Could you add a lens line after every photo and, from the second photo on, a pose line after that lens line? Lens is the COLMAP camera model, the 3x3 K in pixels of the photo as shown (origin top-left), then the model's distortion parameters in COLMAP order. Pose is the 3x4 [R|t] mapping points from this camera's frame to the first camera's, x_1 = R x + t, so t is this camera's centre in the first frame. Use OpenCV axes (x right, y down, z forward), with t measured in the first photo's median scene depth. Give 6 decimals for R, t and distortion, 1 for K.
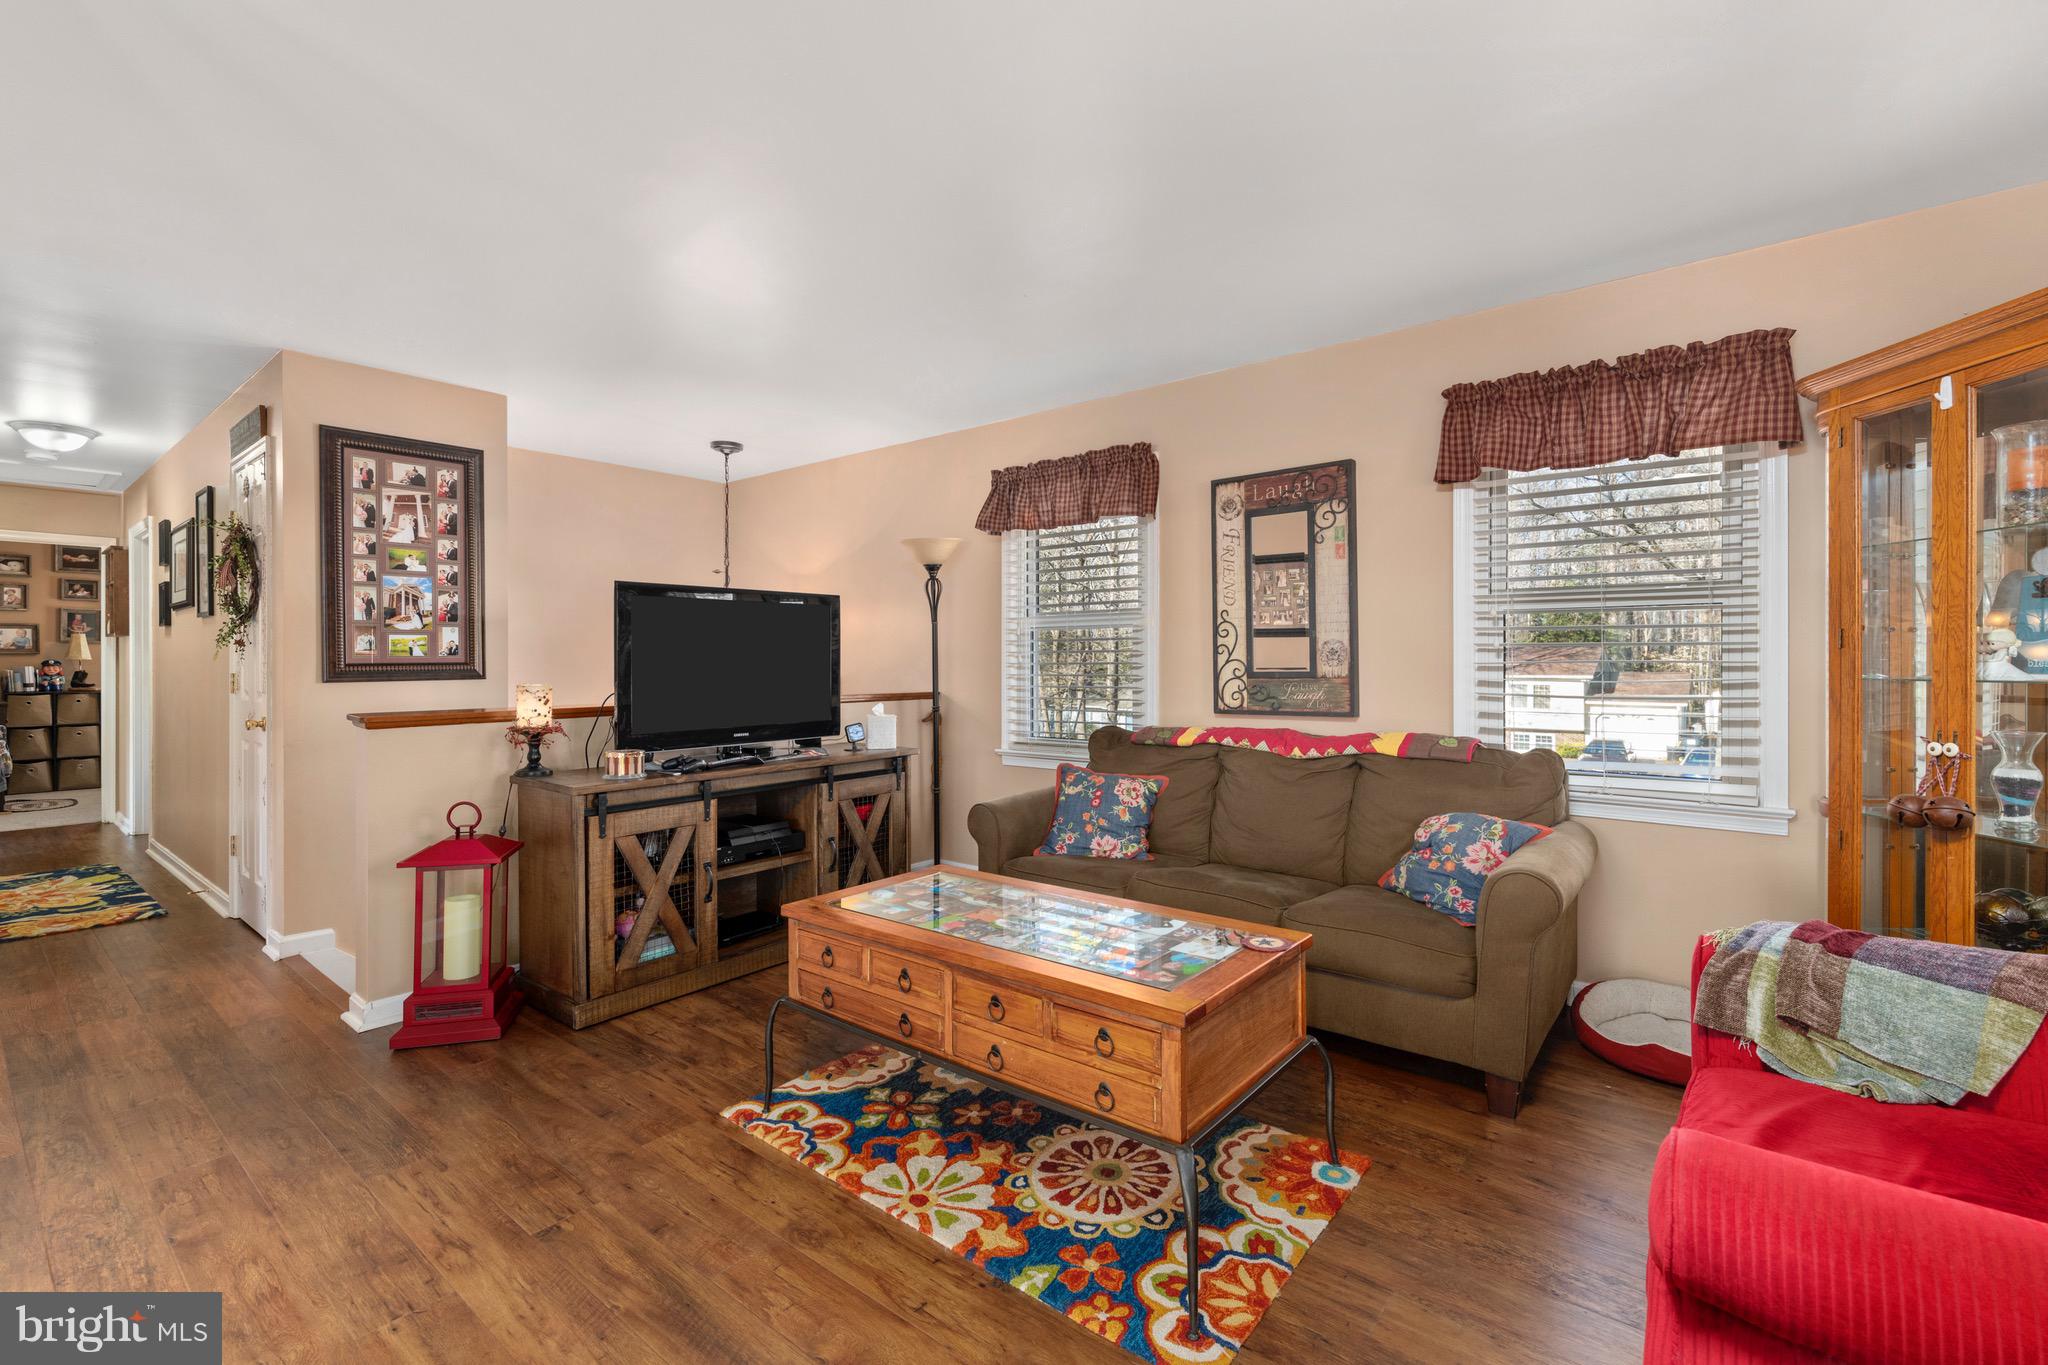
lens RADIAL K [[881.7, 0, 1035.6], [0, 881.7, 667.4], [0, 0, 1]] dist [0.000587, -0.000916]
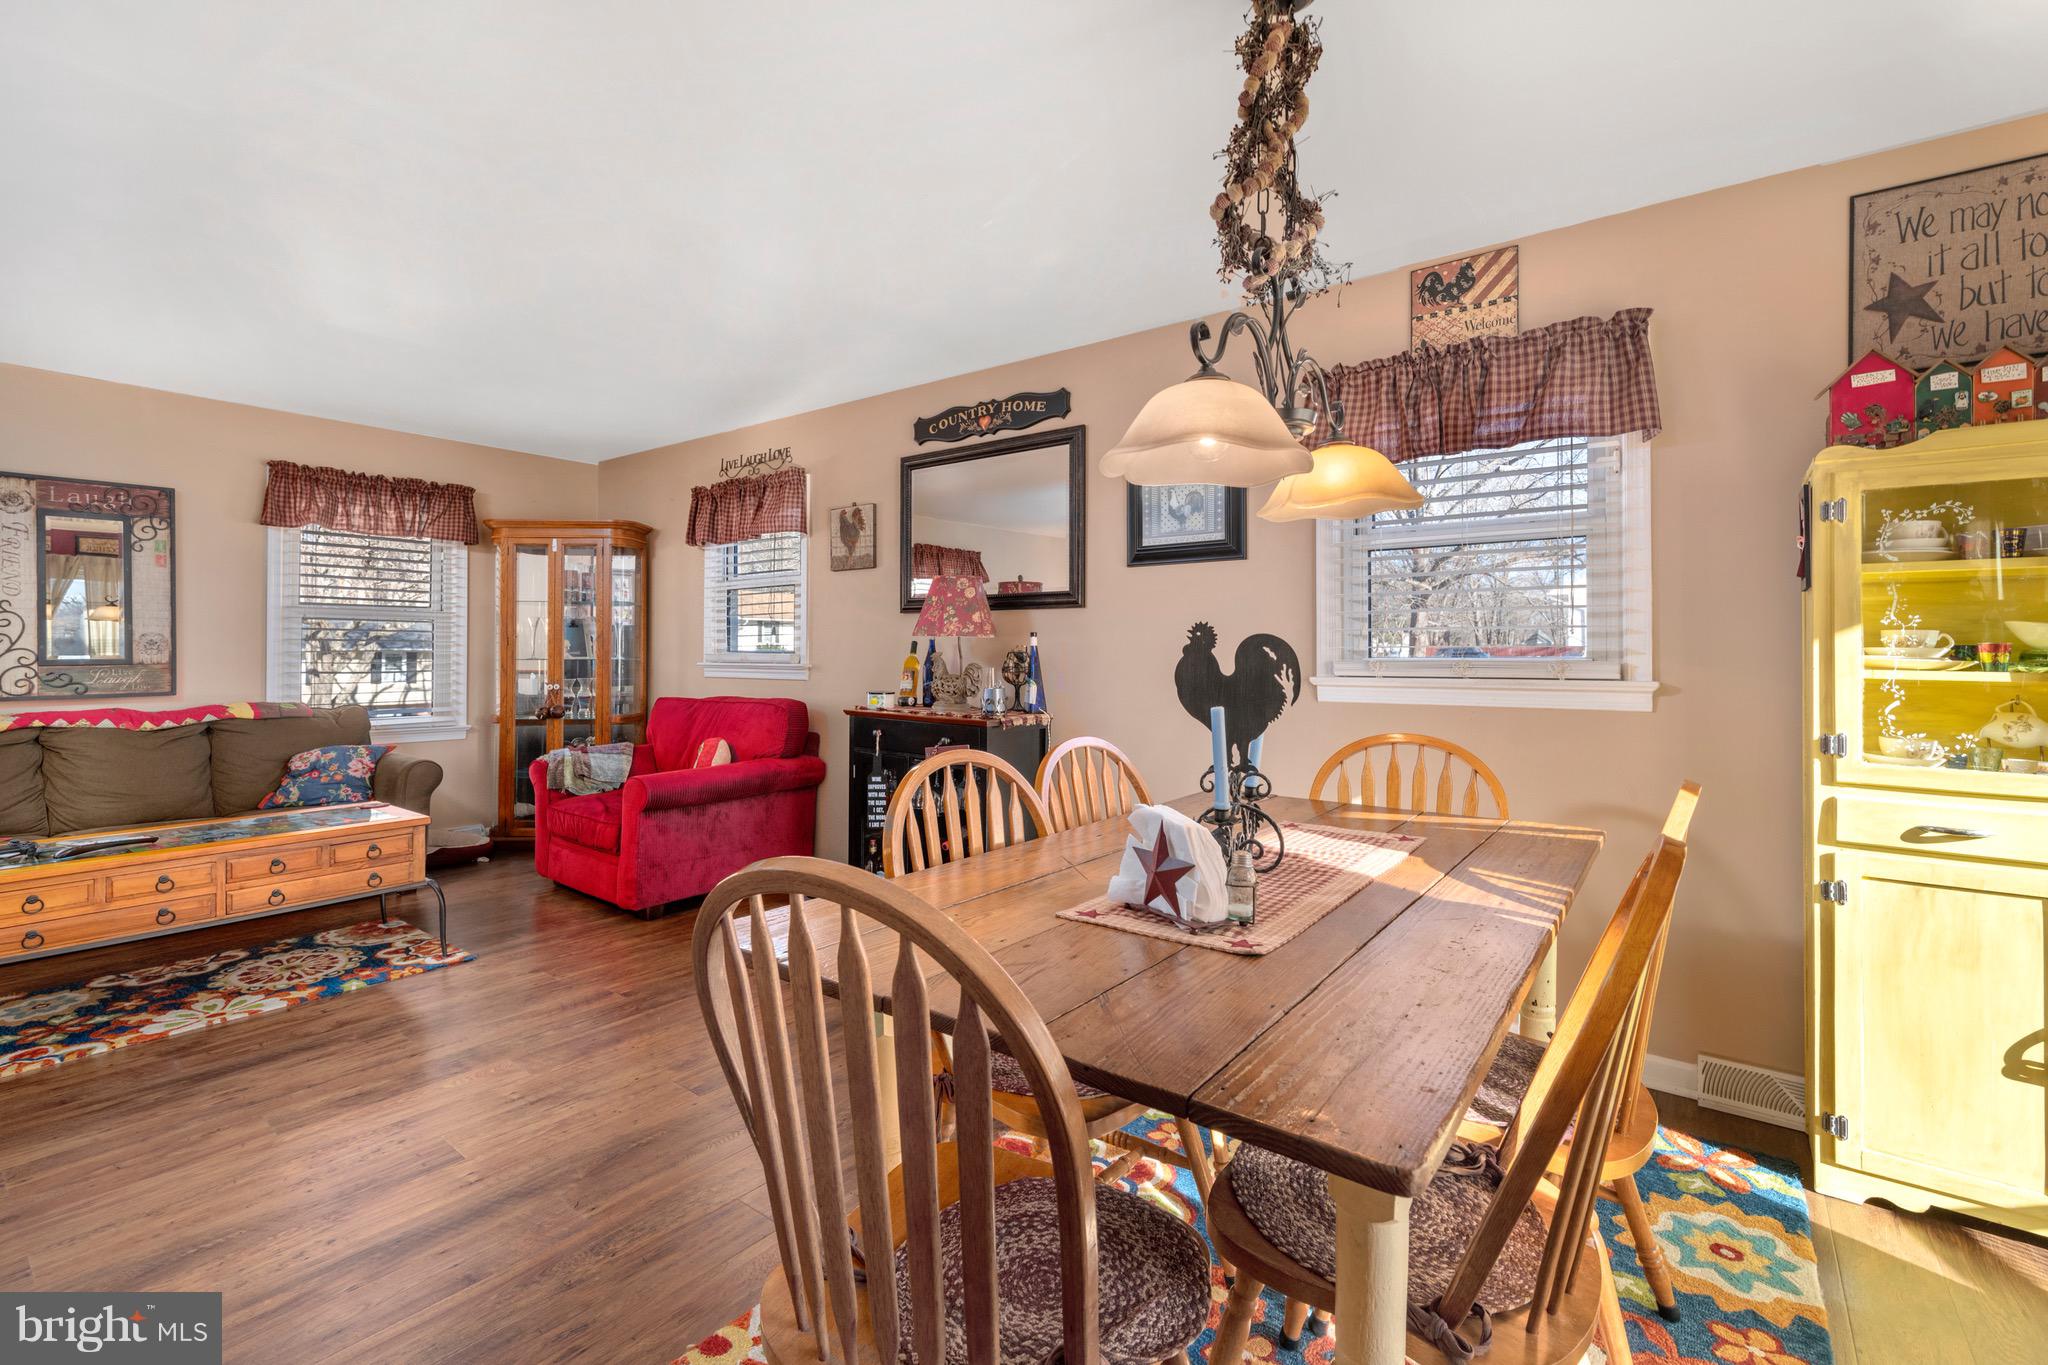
lens RADIAL K [[894.6, 0, 1033.1], [0, 894.6, 642.7], [0, 0, 1]] dist [0.001954, -0.000042]
pose [[-0.016240, 0.011568, 0.999801, -1.009368], [0.004267, 0.999925, -0.011500, 0.001852], [-0.999859, 0.004079, -0.016288, -0.210945]]
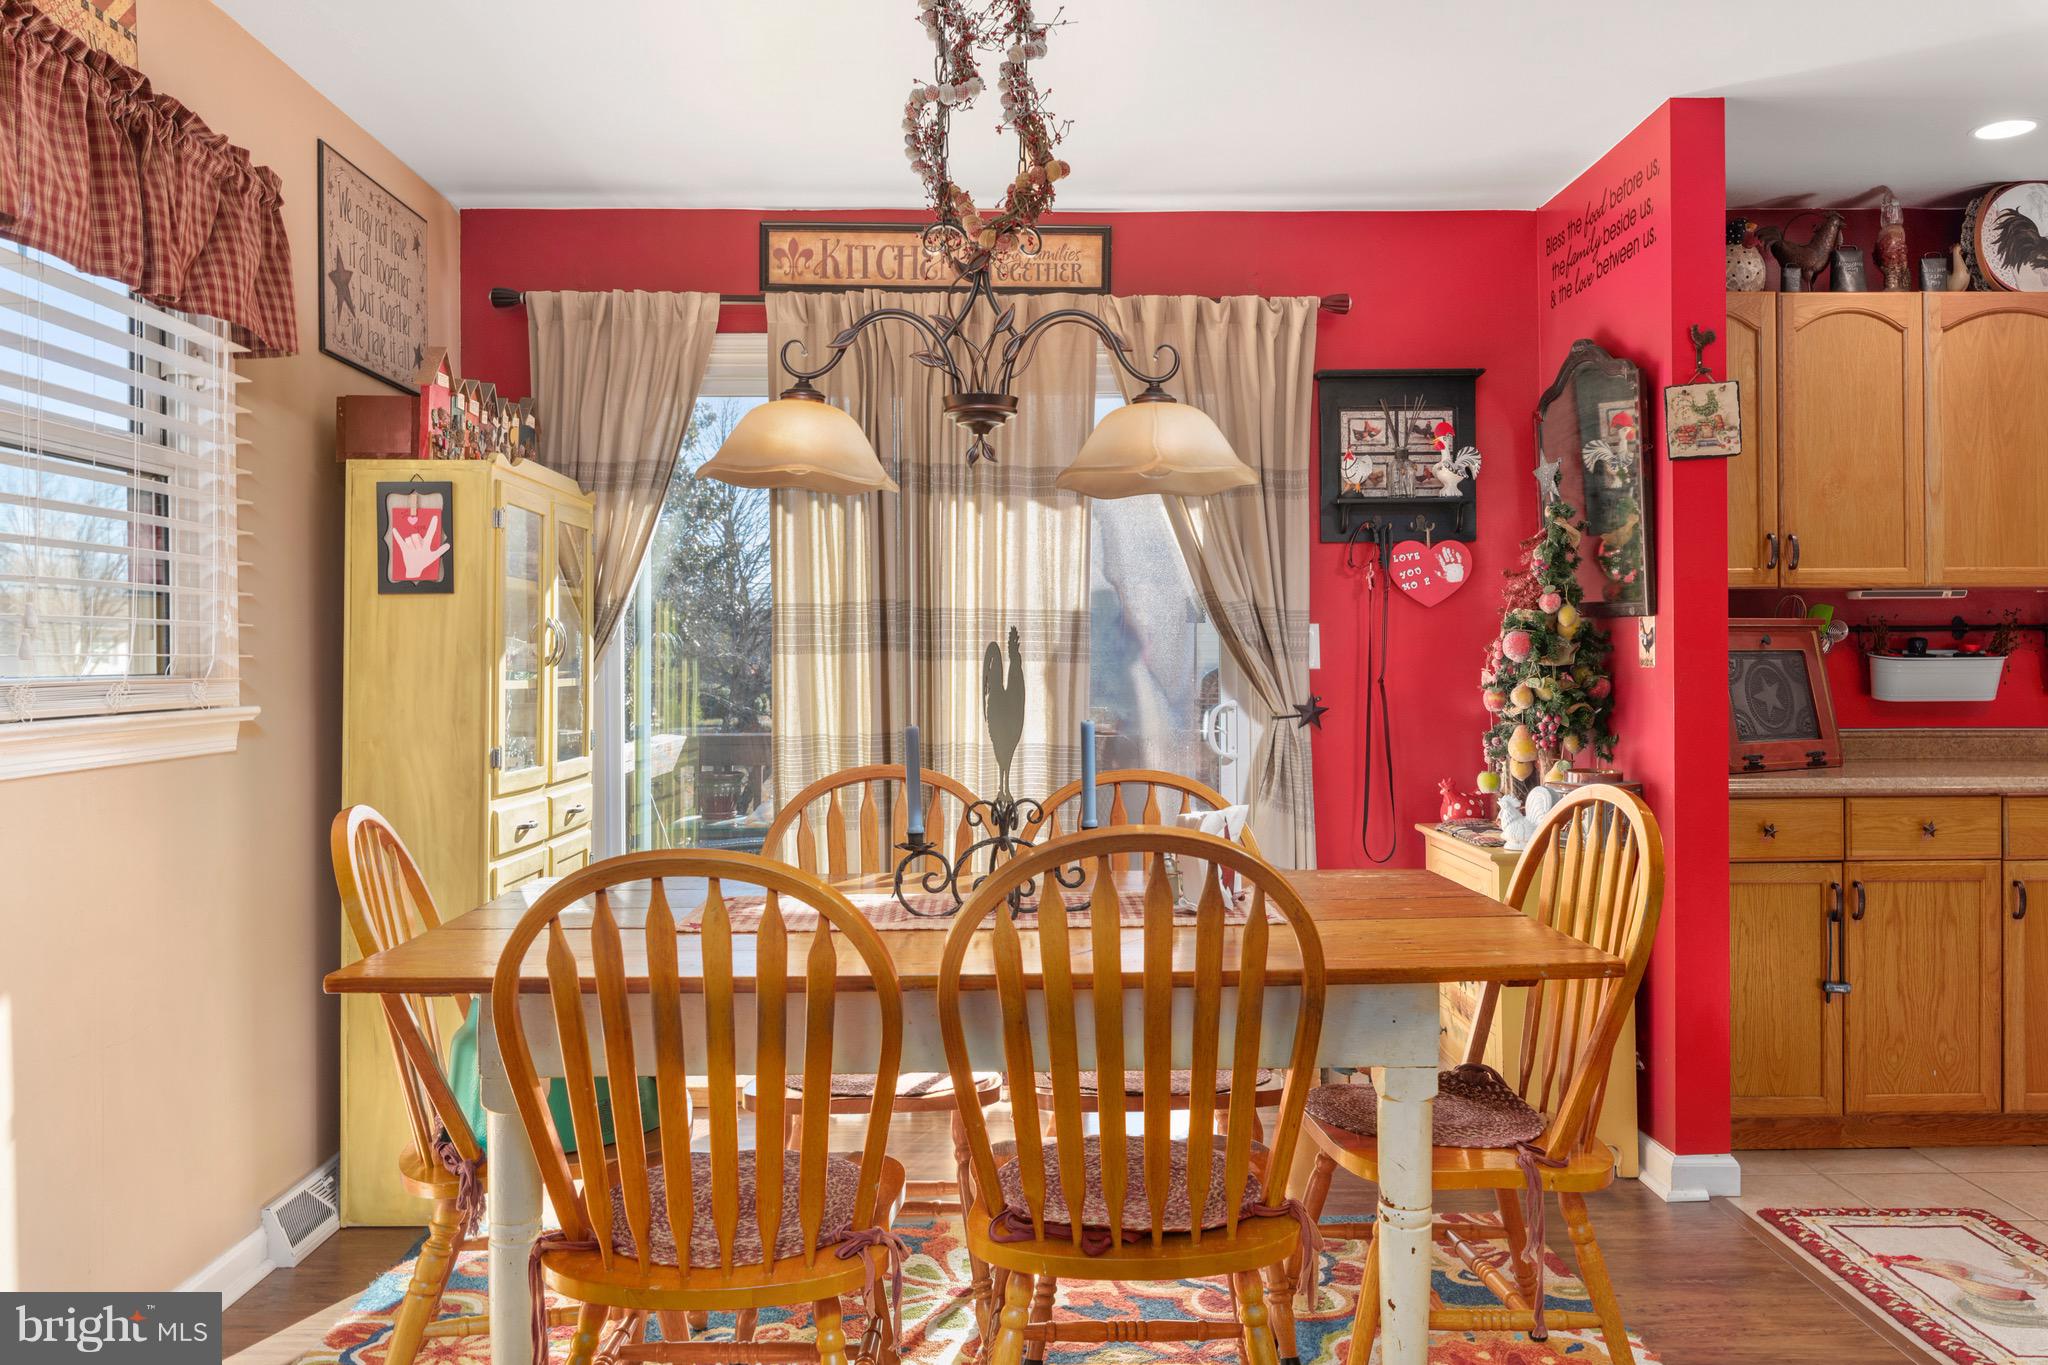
lens RADIAL K [[1569.5, 0, 1043.6], [0, 1569.5, 658.8], [0, 0, 1]] dist [0.004735, -0.008125]
pose [[-0.774164, 0.002889, -0.632979, -0.014529], [-0.000486, 0.999987, 0.005158, -0.004916], [0.632985, 0.004300, -0.774152, 0.283735]]
